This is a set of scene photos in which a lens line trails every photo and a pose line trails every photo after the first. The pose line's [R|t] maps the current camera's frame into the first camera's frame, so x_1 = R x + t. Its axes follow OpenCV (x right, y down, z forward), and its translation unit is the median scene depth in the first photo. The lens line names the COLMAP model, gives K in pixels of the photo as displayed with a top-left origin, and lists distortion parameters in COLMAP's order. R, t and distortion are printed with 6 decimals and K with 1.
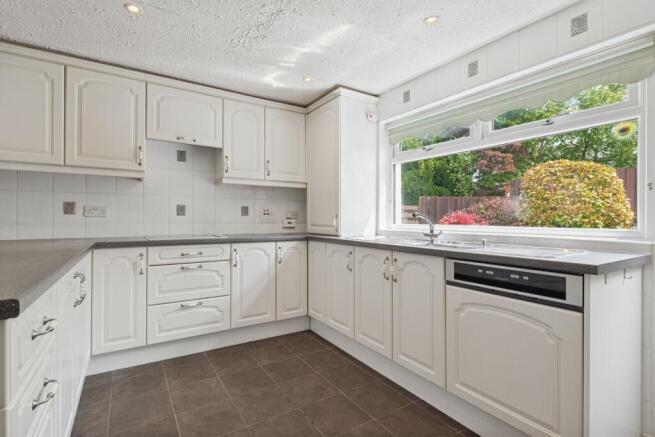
lens RADIAL K [[311.2, 0, 328.2], [0, 311.2, 218.0], [0, 0, 1]] dist [0.000842, 0.000300]
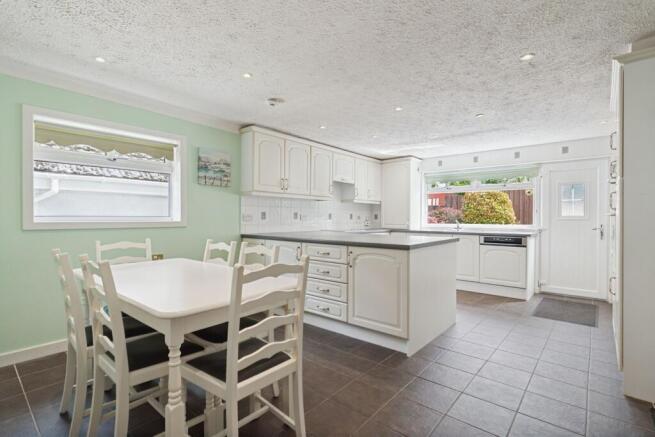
lens RADIAL K [[311.2, 0, 325.9], [0, 311.2, 218.2], [0, 0, 1]] dist [0.000842, 0.000300]
pose [[0.958169, 0.000569, 0.286204, -1.044223], [-0.001080, 0.999998, 0.001626, -0.017994], [-0.286202, -0.001867, 0.958167, -0.770183]]
